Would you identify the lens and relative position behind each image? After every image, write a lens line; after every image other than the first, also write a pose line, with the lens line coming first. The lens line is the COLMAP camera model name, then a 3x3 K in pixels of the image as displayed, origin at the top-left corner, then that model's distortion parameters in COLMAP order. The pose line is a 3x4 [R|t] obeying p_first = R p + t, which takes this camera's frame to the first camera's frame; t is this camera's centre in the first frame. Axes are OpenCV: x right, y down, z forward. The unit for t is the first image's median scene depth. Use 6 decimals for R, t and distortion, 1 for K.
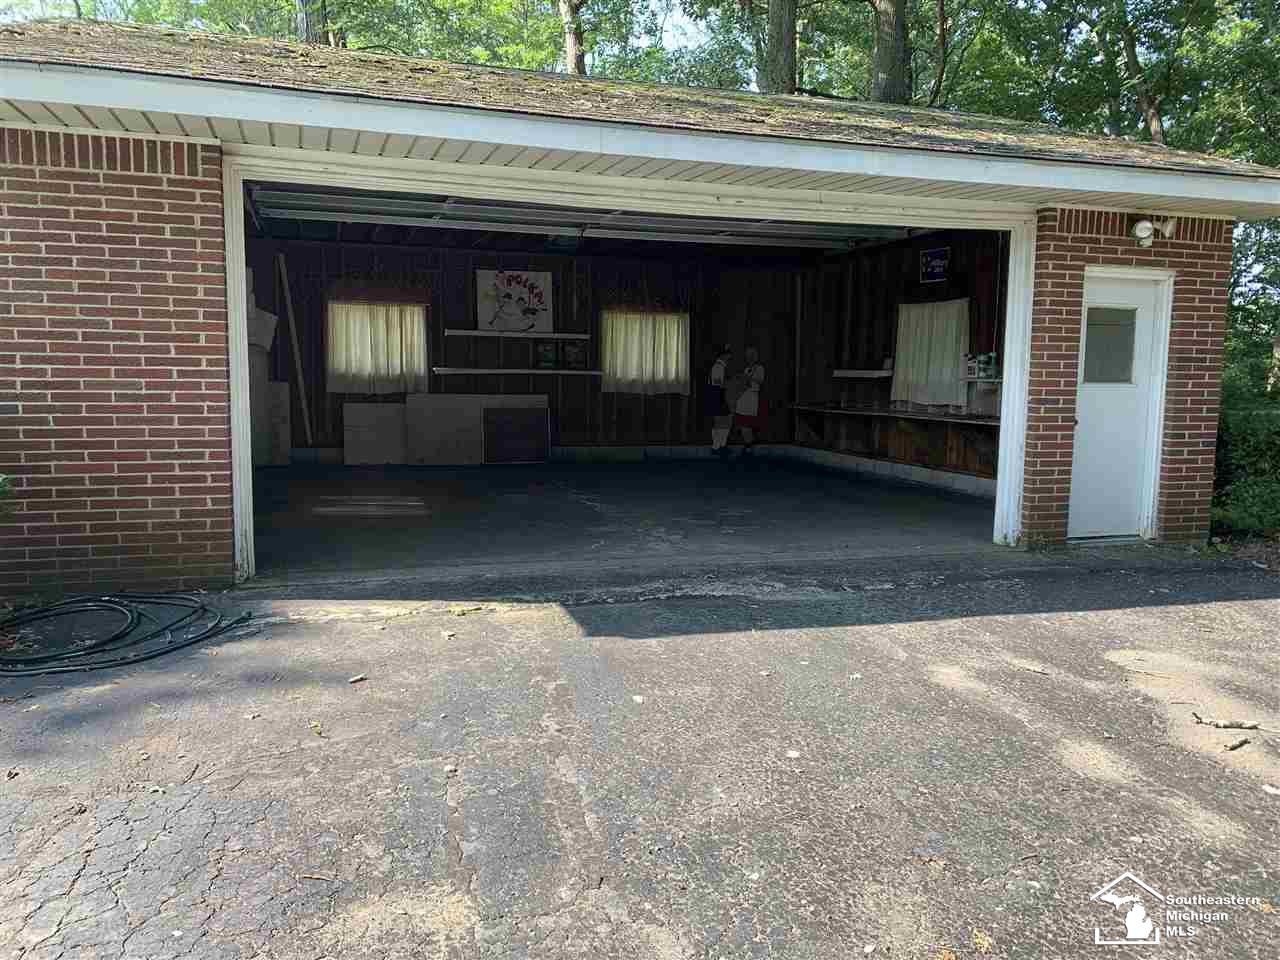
lens RADIAL K [[971.8, 0, 643.7], [0, 971.8, 485.1], [0, 0, 1]] dist [0.045587, -0.071844]
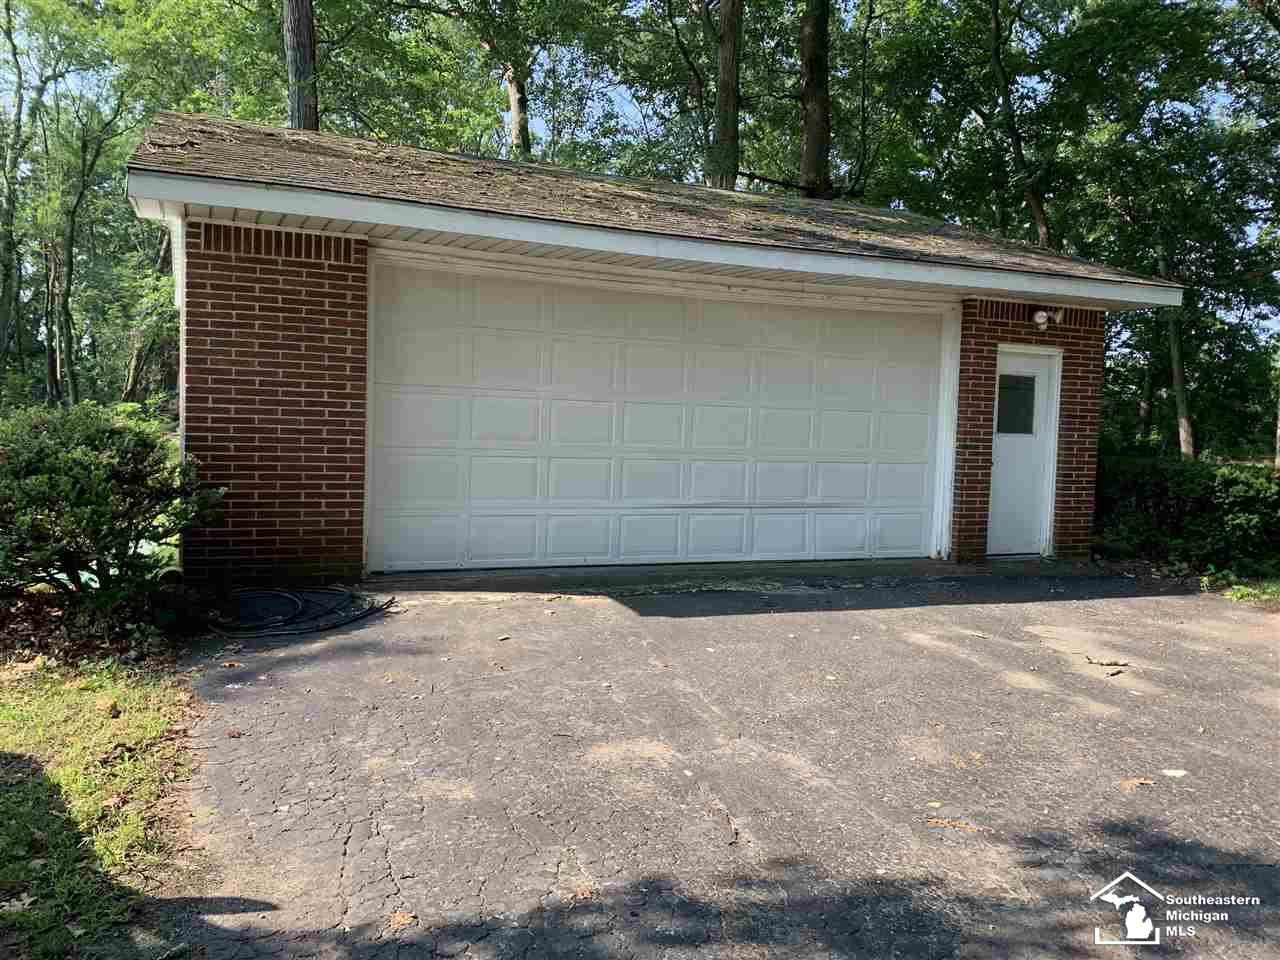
lens RADIAL K [[970.2, 0, 640.0], [0, 970.2, 480.0], [0, 0, 1]] dist [0.088864, -0.232759]
pose [[0.995320, 0.012102, 0.095869, -0.166675], [-0.007092, 0.998599, -0.052431, 0.033129], [-0.096369, 0.051506, 0.994012, -0.272798]]
